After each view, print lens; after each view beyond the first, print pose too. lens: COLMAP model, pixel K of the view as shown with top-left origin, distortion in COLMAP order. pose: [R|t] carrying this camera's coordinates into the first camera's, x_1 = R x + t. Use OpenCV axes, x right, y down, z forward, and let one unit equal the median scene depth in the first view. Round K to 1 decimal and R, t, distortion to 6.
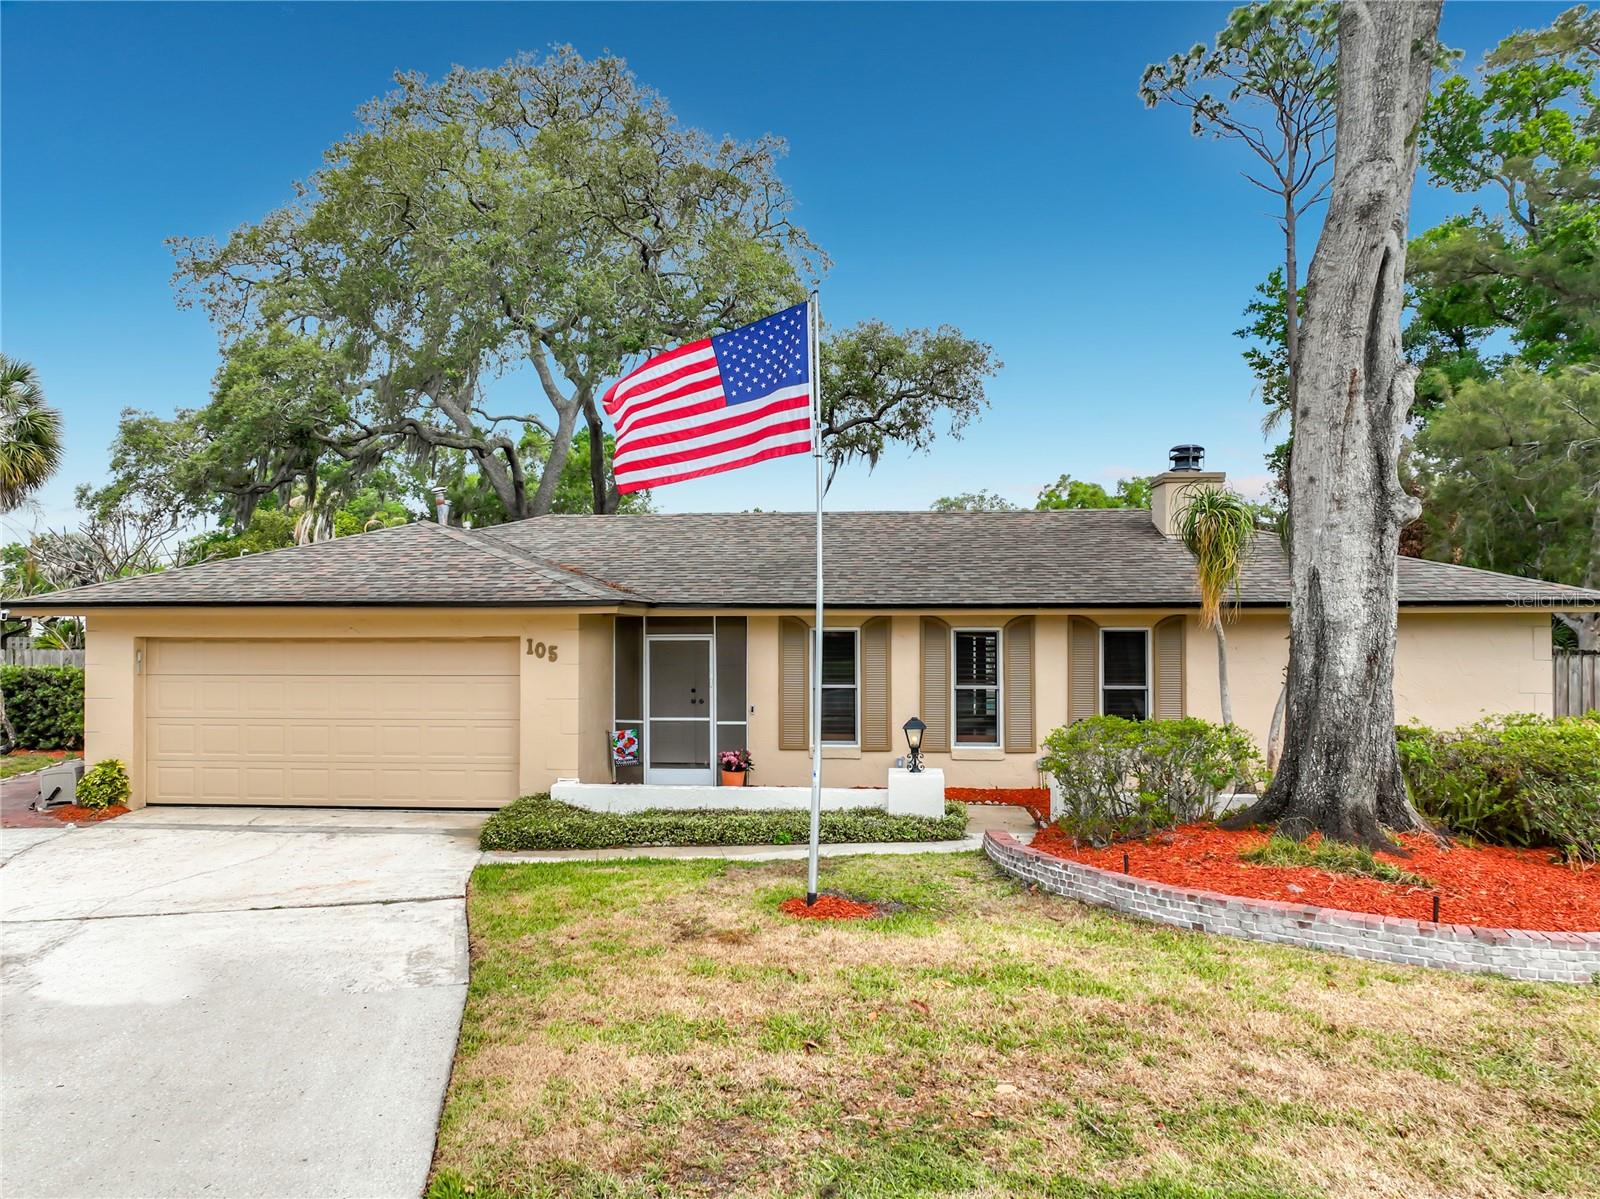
lens RADIAL K [[1154.4, 0, 767.1], [0, 1154.4, 599.9], [0, 0, 1]] dist [0.002786, 0.009767]
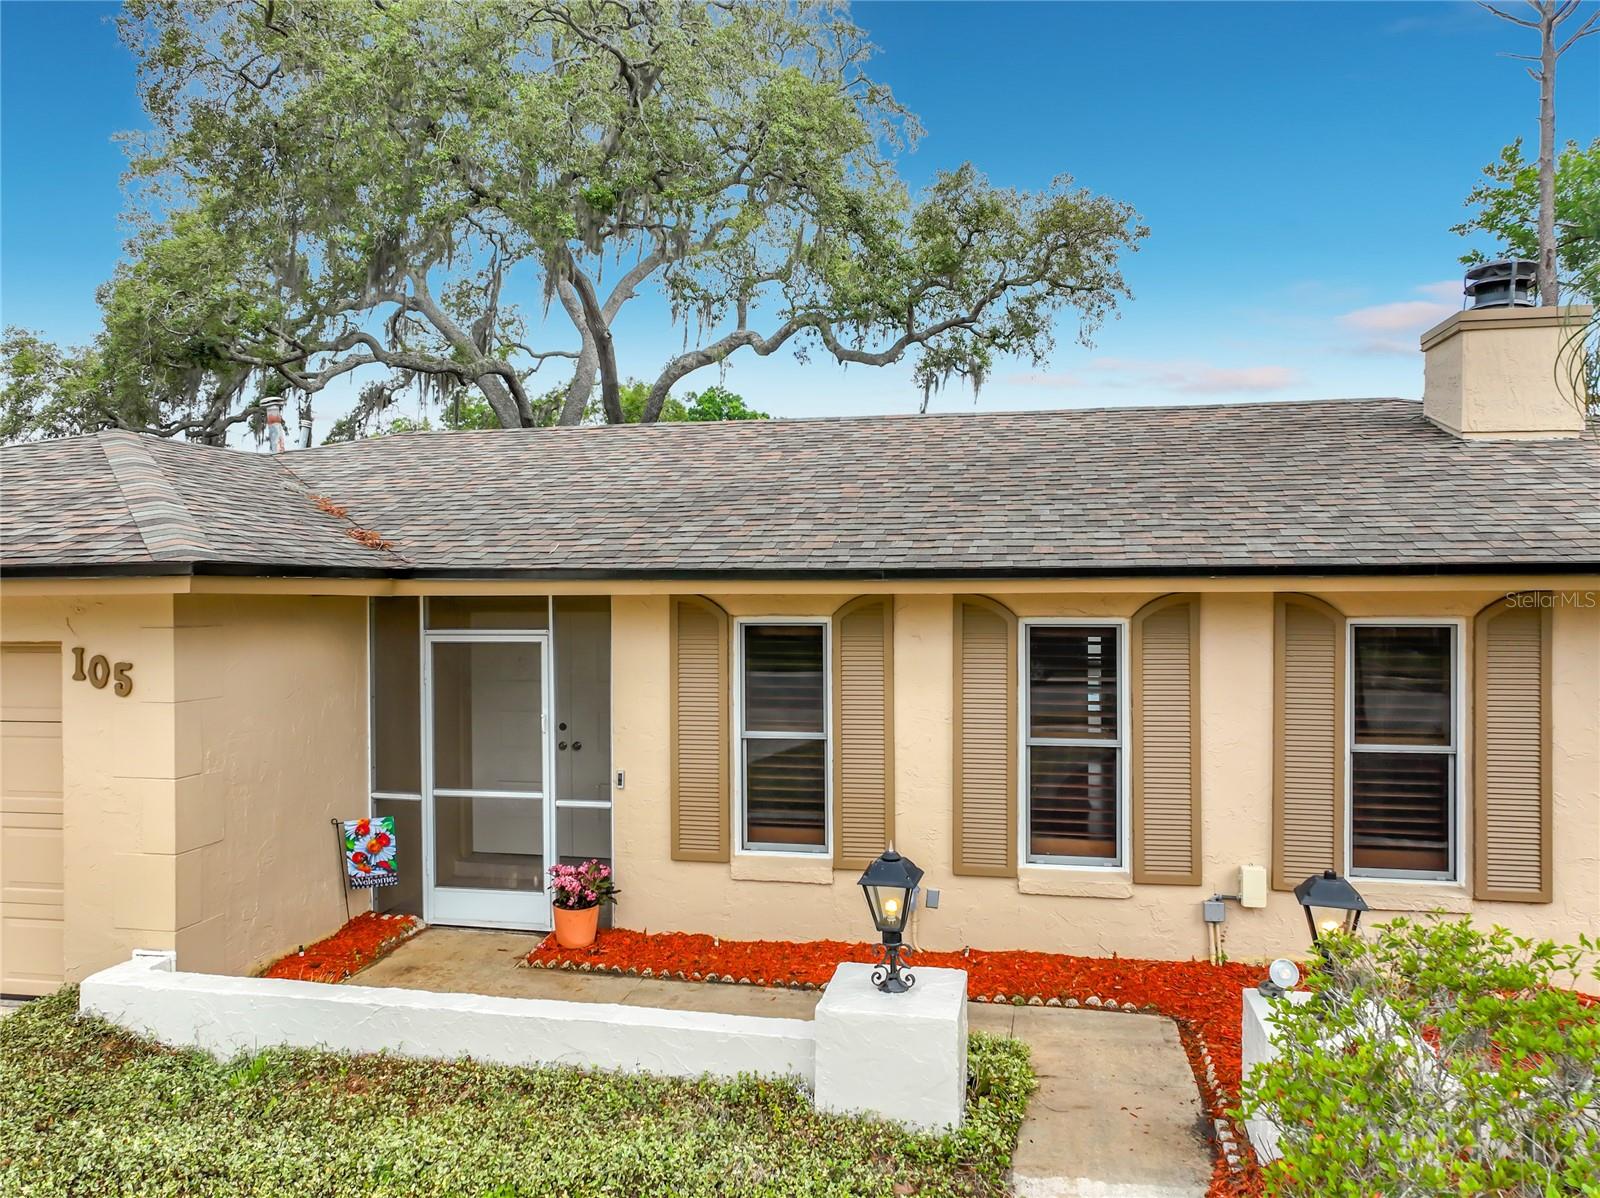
lens RADIAL K [[1134.8, 0, 800.0], [0, 1134.8, 599.0], [0, 0, 1]] dist [0.009690, 0.003446]
pose [[0.994709, -0.001458, -0.102722, 0.133765], [0.004257, 0.999625, 0.027033, 0.003502], [0.102645, -0.027328, 0.994343, 0.595331]]
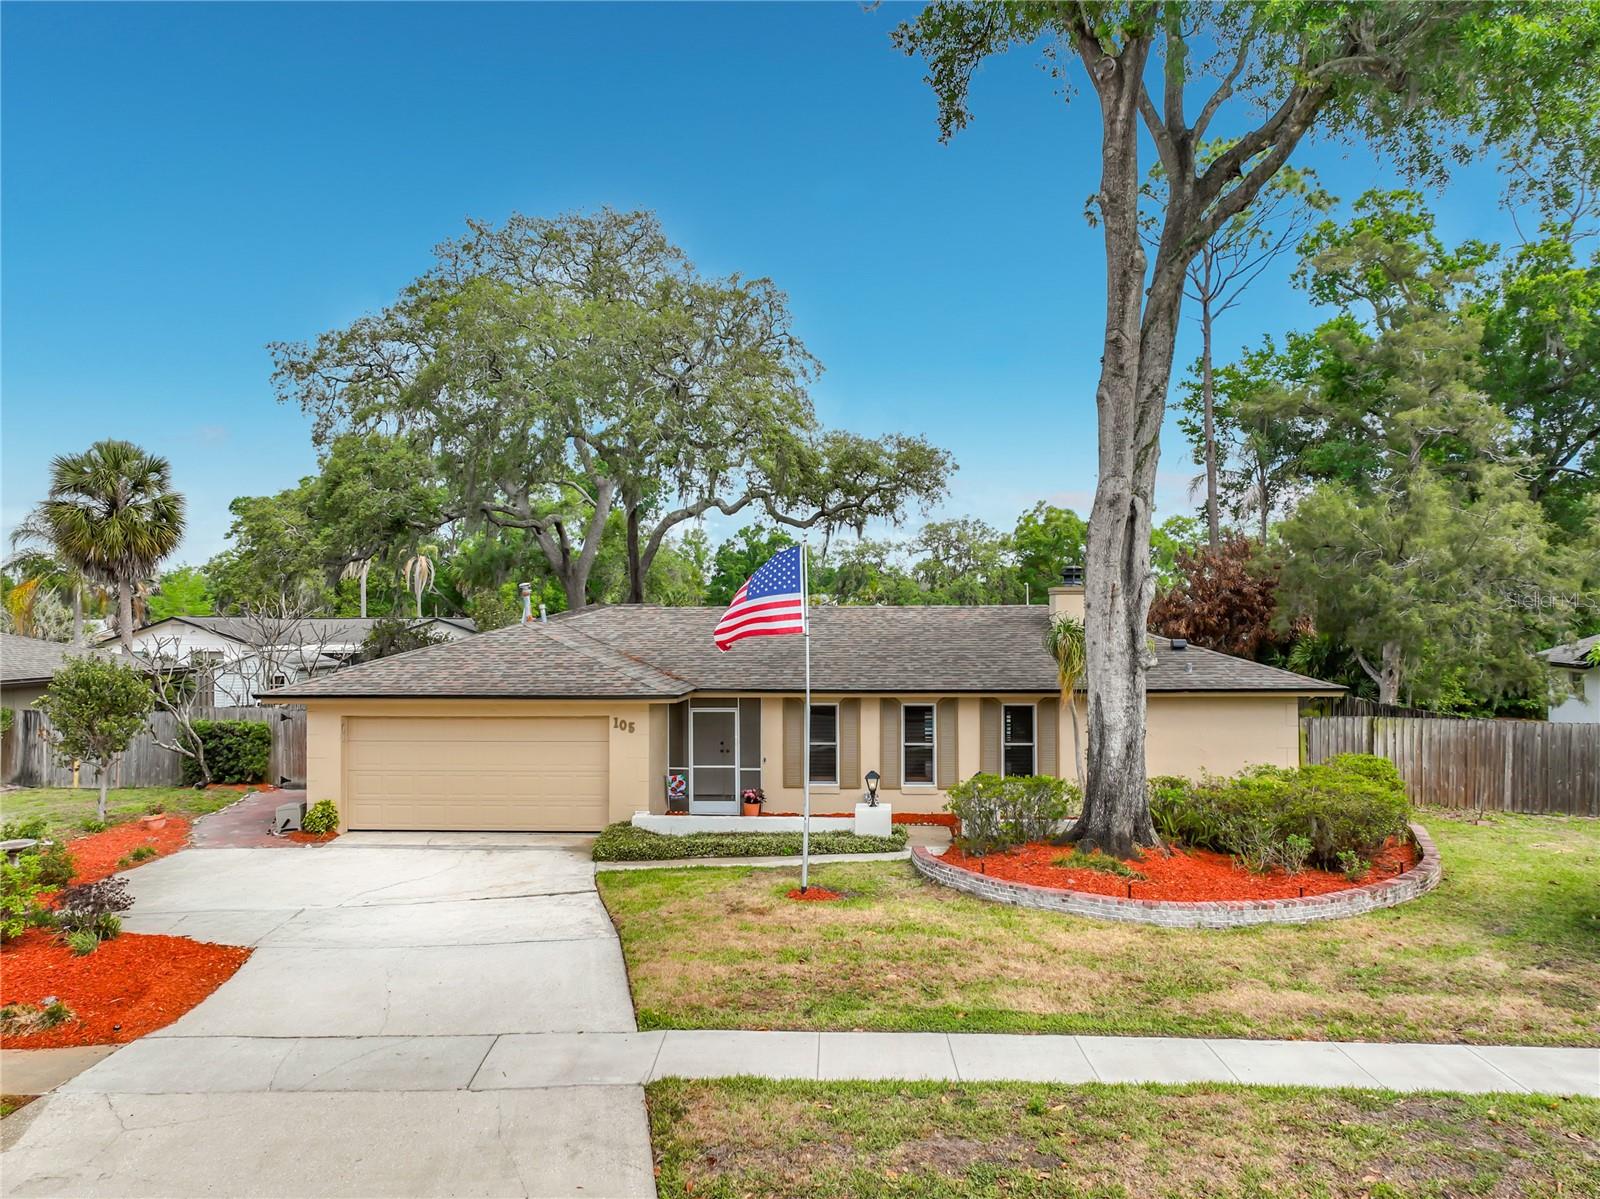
lens RADIAL K [[1125.0, 0, 809.3], [0, 1125.0, 602.4], [0, 0, 1]] dist [0.002432, 0.002547]
pose [[0.999298, -0.000821, 0.037468, -0.011021], [0.000773, 0.999999, 0.001295, -0.120114], [-0.037469, -0.001266, 0.999297, -0.472571]]
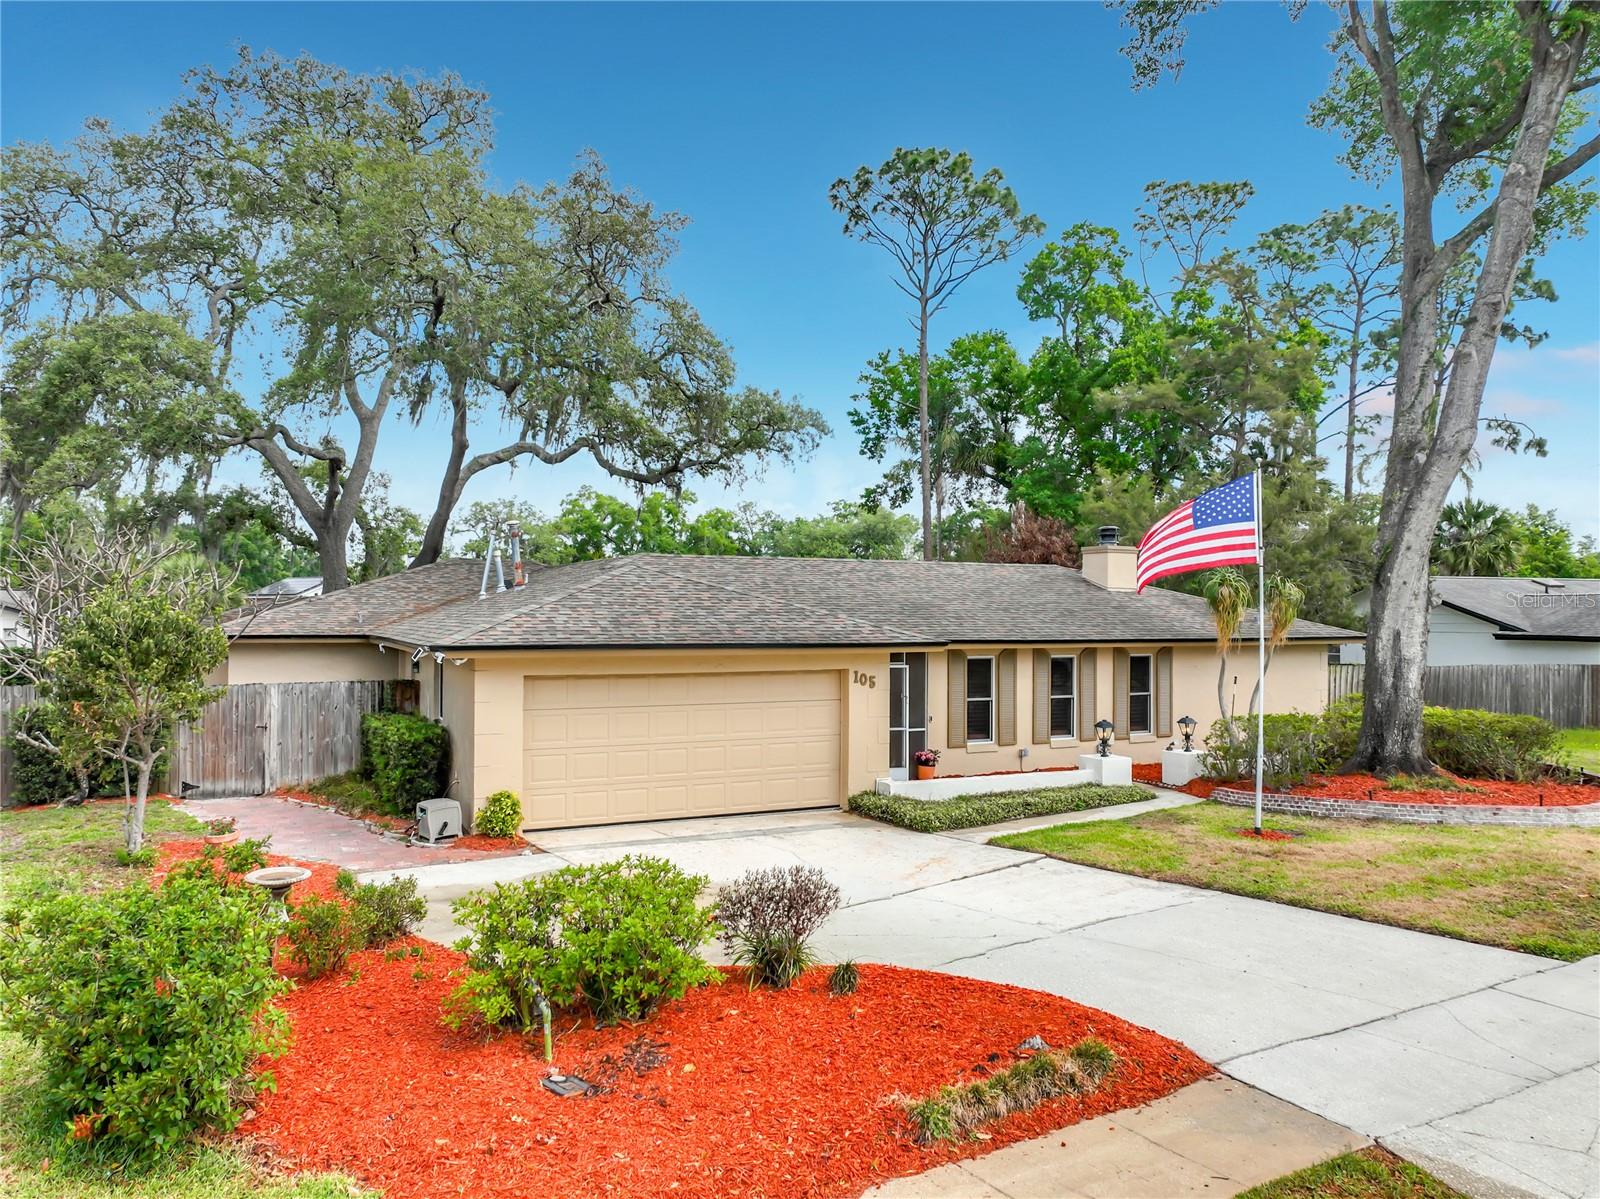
lens RADIAL K [[1133.8, 0, 813.2], [0, 1133.8, 593.3], [0, 0, 1]] dist [-0.006152, 0.022698]
pose [[0.852979, 0.015840, 0.521704, -0.930033], [-0.014550, 0.999873, -0.006568, -0.044158], [-0.521742, -0.001988, 0.853101, -0.043124]]
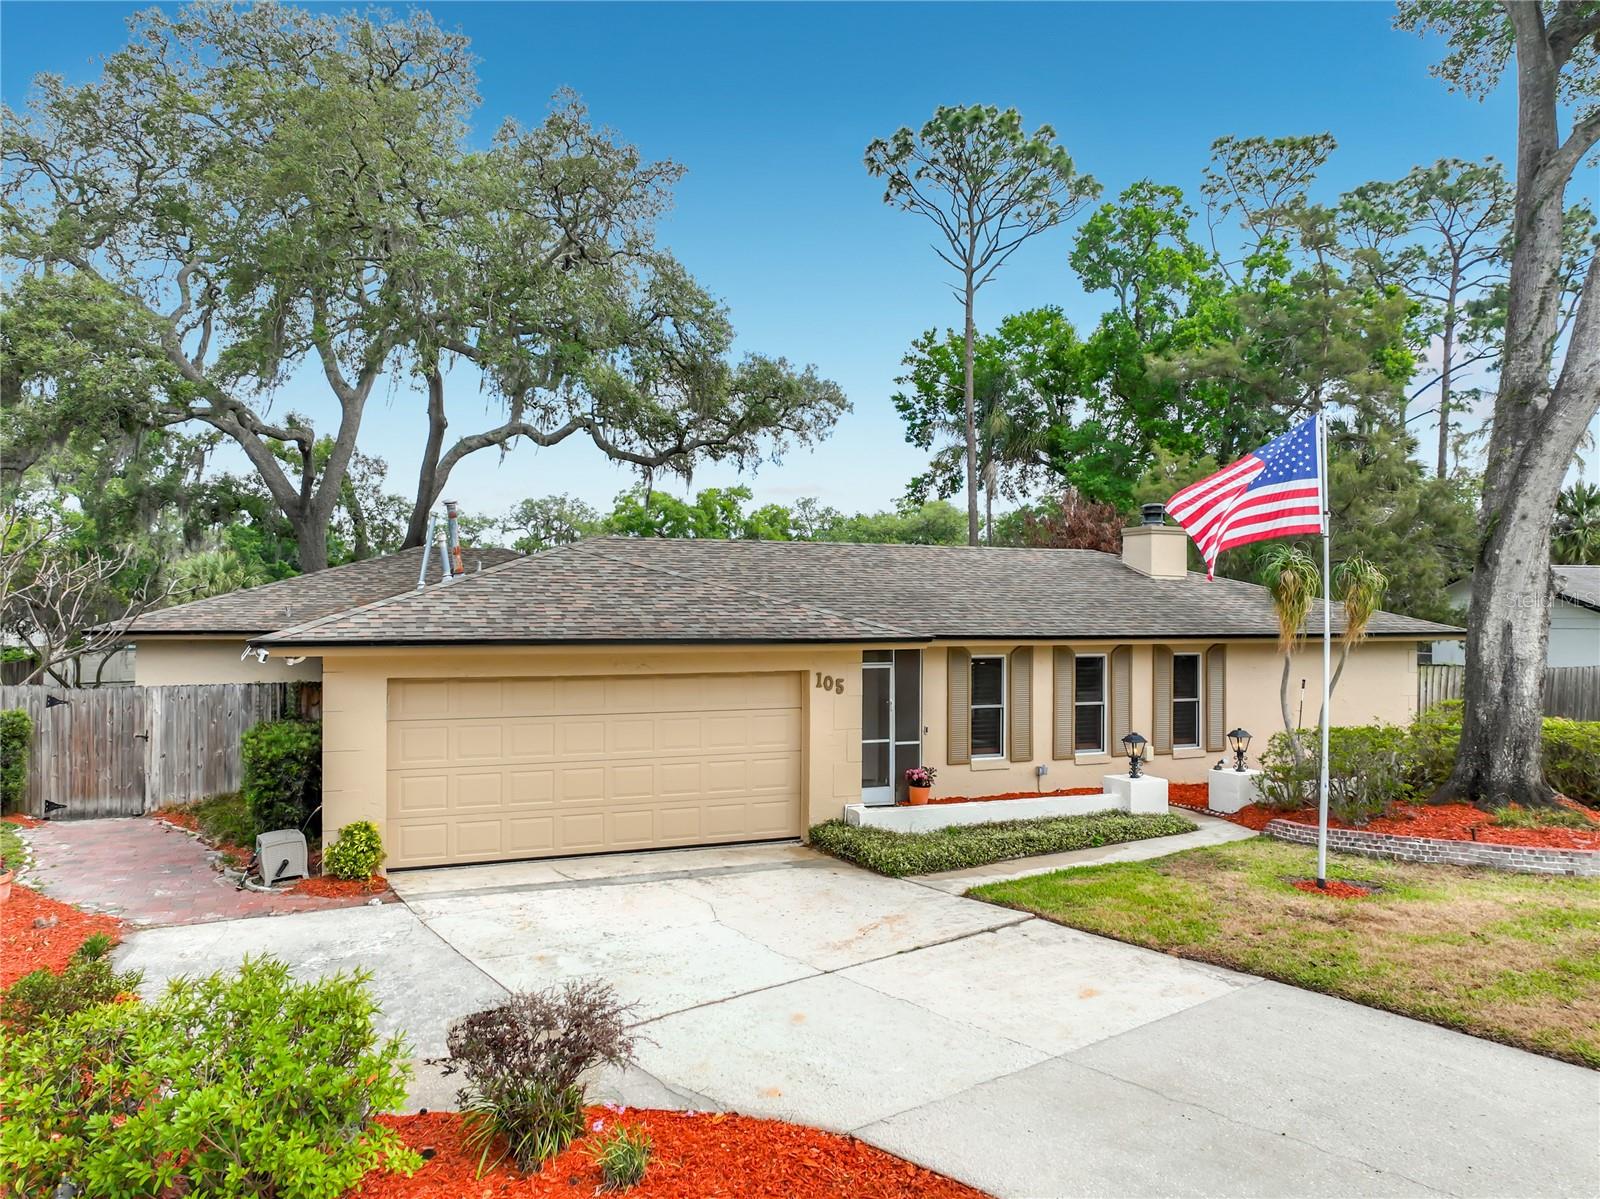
lens RADIAL K [[1136.4, 0, 815.3], [0, 1136.4, 604.8], [0, 0, 1]] dist [-0.007624, 0.028372]
pose [[0.883600, 0.008574, 0.468164, -0.709753], [-0.012115, 0.999916, 0.004553, -0.032633], [-0.468085, -0.009695, 0.883630, 0.104440]]
